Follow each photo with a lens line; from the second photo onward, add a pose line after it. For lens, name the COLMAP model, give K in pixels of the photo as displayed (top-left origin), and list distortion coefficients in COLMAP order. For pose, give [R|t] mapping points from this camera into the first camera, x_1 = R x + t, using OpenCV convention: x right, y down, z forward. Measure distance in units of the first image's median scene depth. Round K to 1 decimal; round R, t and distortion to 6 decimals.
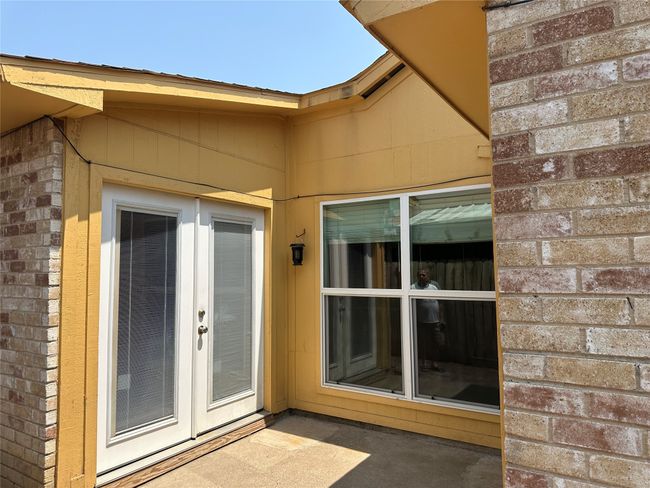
lens RADIAL K [[457.6, 0, 328.7], [0, 457.6, 241.5], [0, 0, 1]] dist [0.075123, -0.100110]
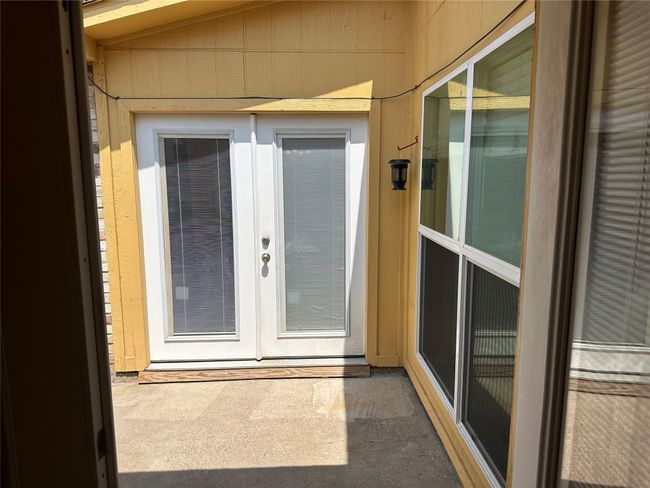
lens RADIAL K [[457.6, 0, 326.1], [0, 457.6, 242.7], [0, 0, 1]] dist [0.075123, -0.100110]
pose [[0.563066, 0.132932, -0.815651, 0.563342], [0.054497, 0.978857, 0.197152, -0.017913], [0.824613, -0.155460, 0.543916, 0.591351]]
